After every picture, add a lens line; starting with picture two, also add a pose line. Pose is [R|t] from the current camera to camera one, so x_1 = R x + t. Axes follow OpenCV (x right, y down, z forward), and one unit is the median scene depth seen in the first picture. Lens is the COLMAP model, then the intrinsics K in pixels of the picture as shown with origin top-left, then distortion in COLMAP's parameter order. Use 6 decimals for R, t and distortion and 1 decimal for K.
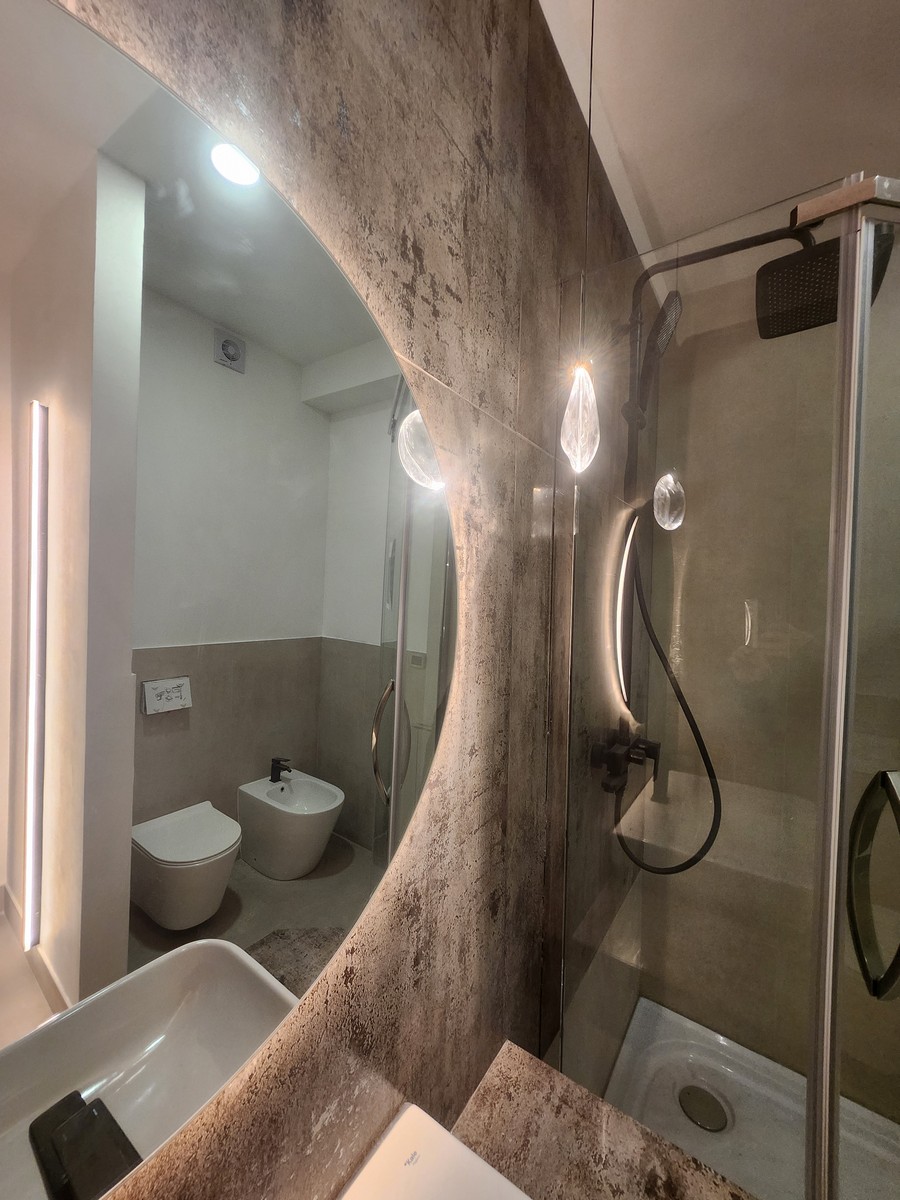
lens RADIAL K [[470.4, 0, 434.7], [0, 470.4, 606.1], [0, 0, 1]] dist [0.000157, -0.000261]
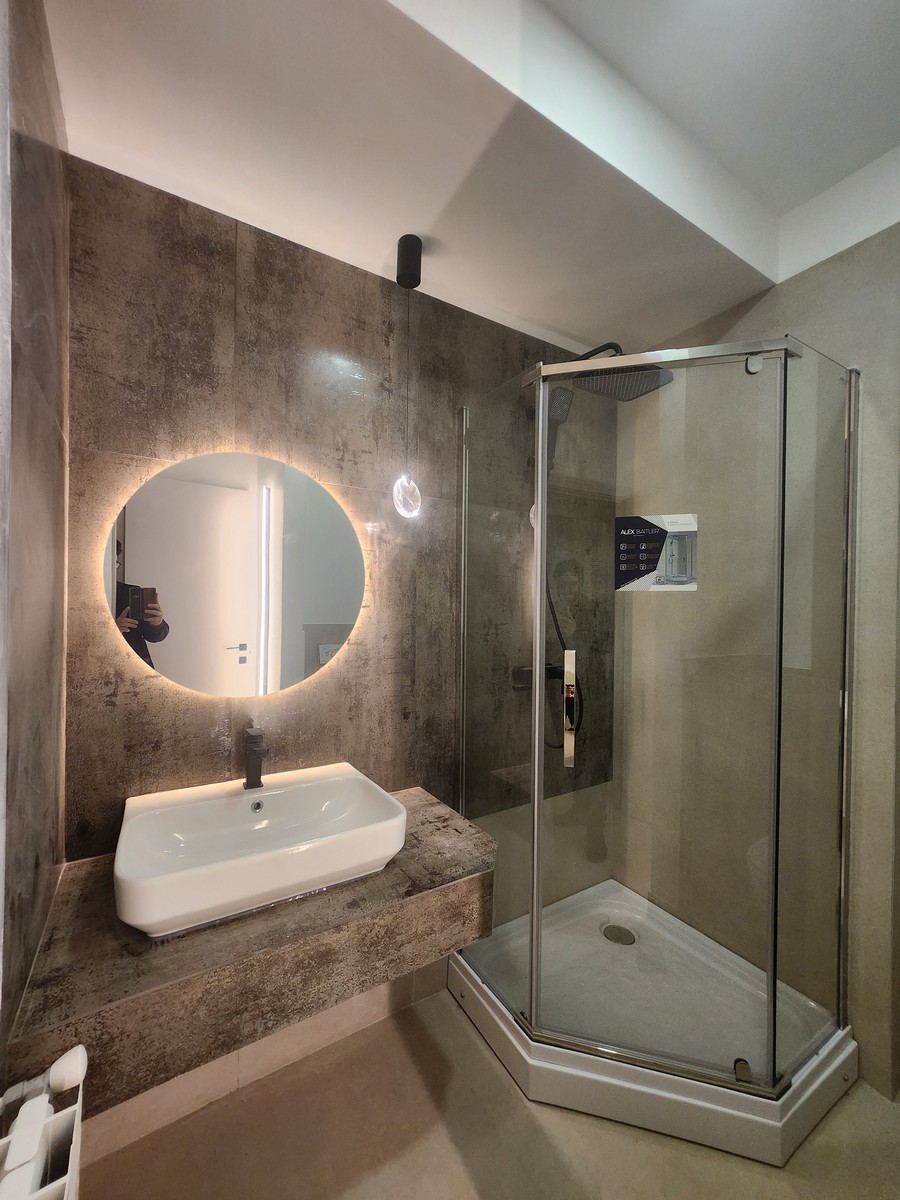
lens RADIAL K [[470.4, 0, 435.4], [0, 470.4, 604.6], [0, 0, 1]] dist [0.000157, -0.000261]
pose [[0.917931, -0.011809, -0.396564, 1.250921], [0.001336, 0.999643, -0.026675, 0.210623], [0.396738, 0.023956, 0.917619, -1.061248]]
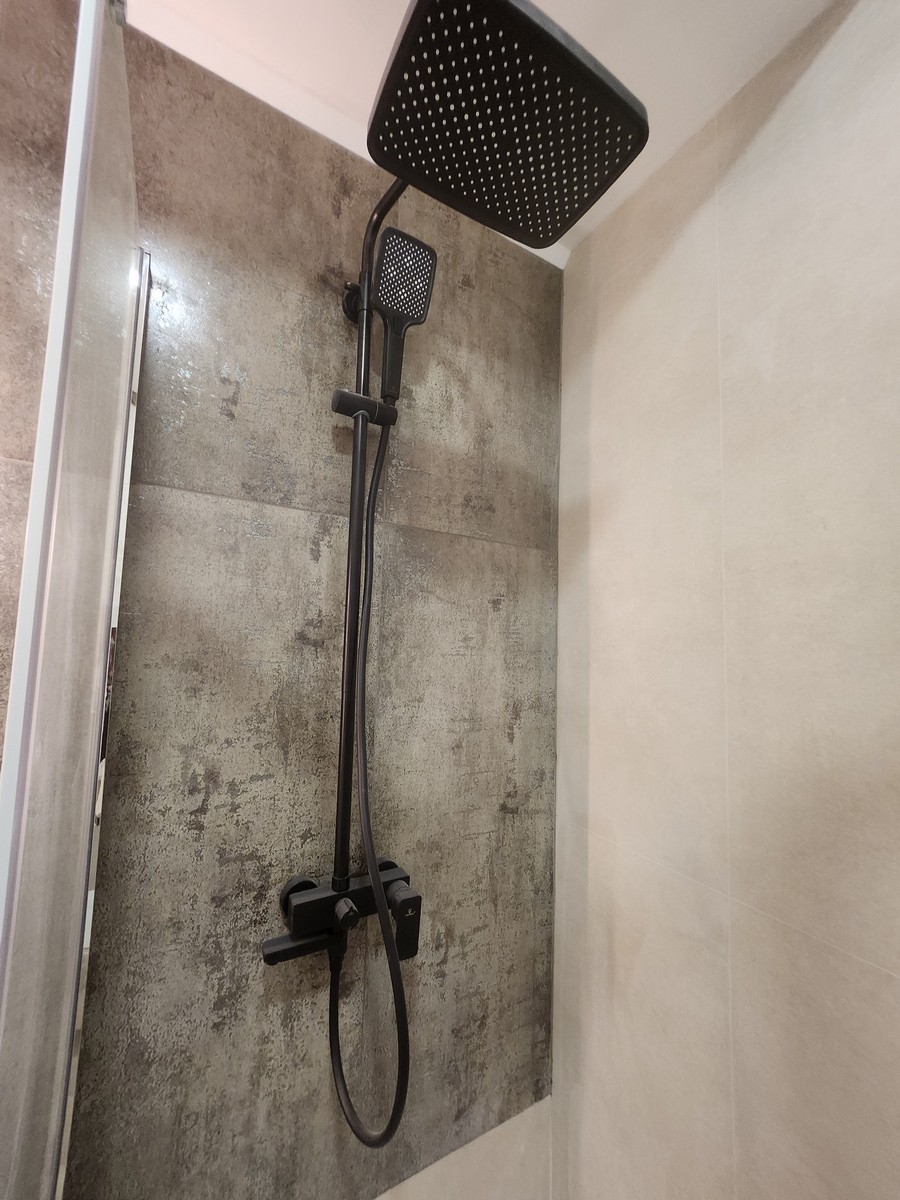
lens RADIAL K [[470.4, 0, 440.8], [0, 470.4, 605.1], [0, 0, 1]] dist [0.000157, -0.000261]
pose [[0.913451, -0.027768, -0.406001, 1.401192], [-0.019820, 0.993450, -0.112539, -0.044513], [0.406467, 0.110846, 0.906917, 0.725067]]
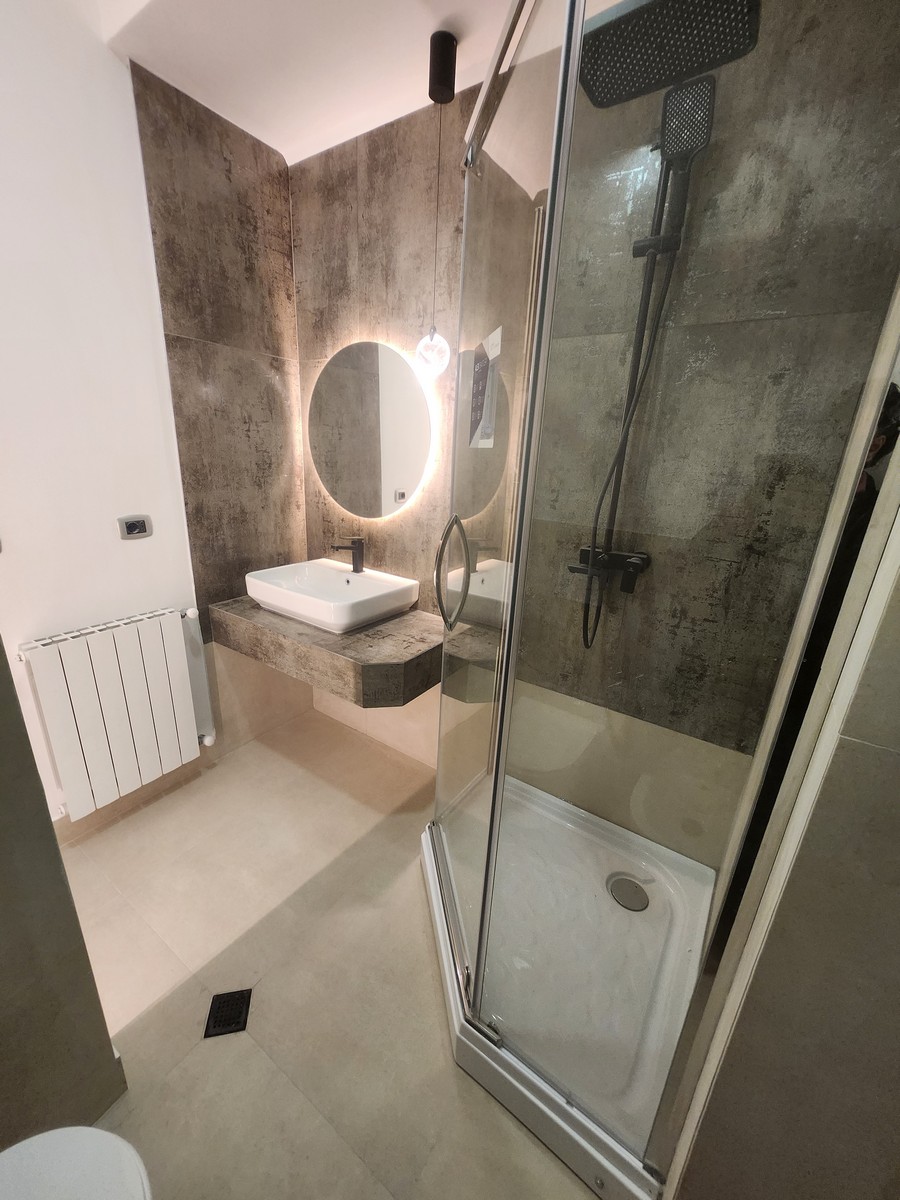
lens RADIAL K [[470.4, 0, 435.1], [0, 470.4, 600.9], [0, 0, 1]] dist [0.000157, -0.000261]
pose [[0.015860, 0.292772, -0.956051, 2.856154], [-0.062860, 0.954572, 0.291276, 0.142466], [0.997896, 0.055478, 0.033543, 0.870993]]
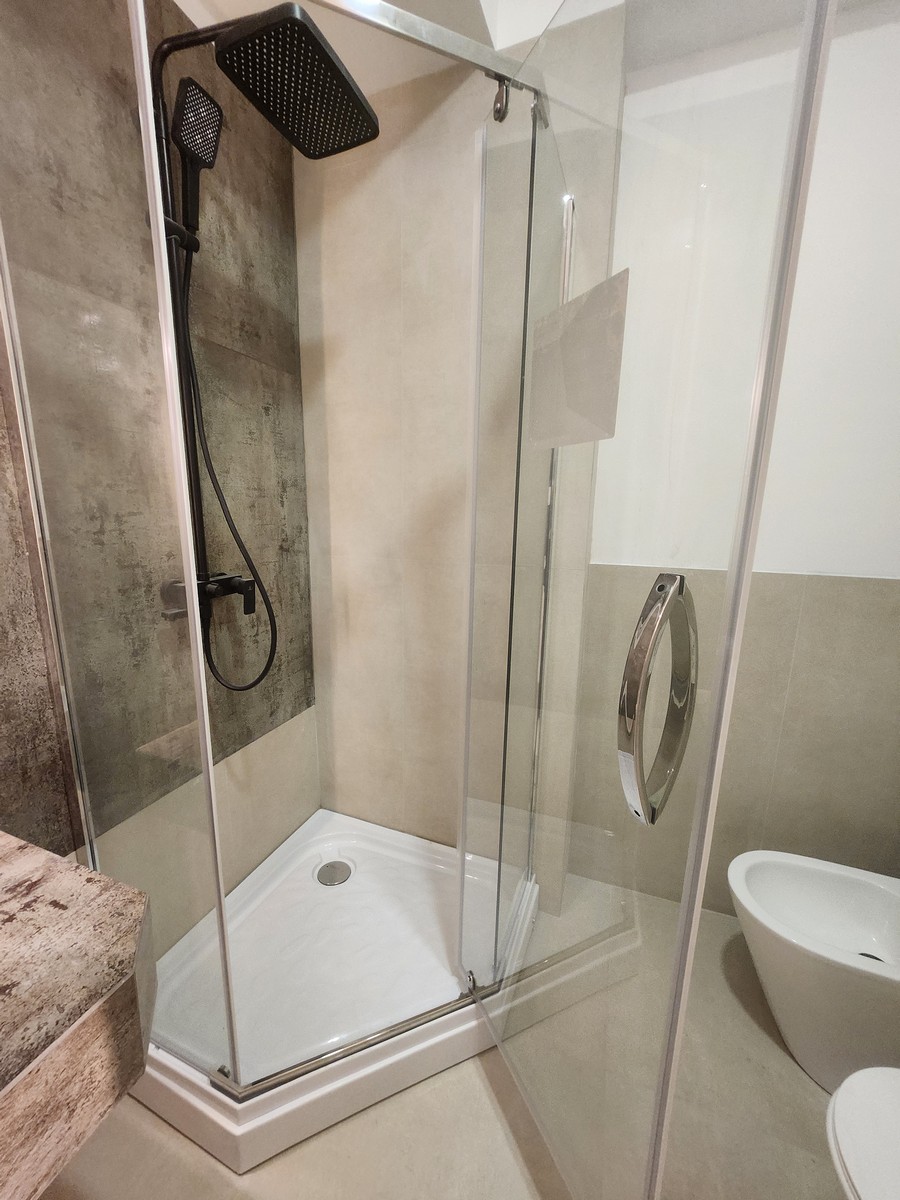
lens RADIAL K [[470.4, 0, 440.9], [0, 470.4, 604.4], [0, 0, 1]] dist [0.000157, -0.000261]
pose [[0.968225, -0.060225, 0.242719, 1.149430], [0.015489, 0.983147, 0.182158, 0.279709], [-0.249599, -0.172610, 0.952841, -0.272143]]
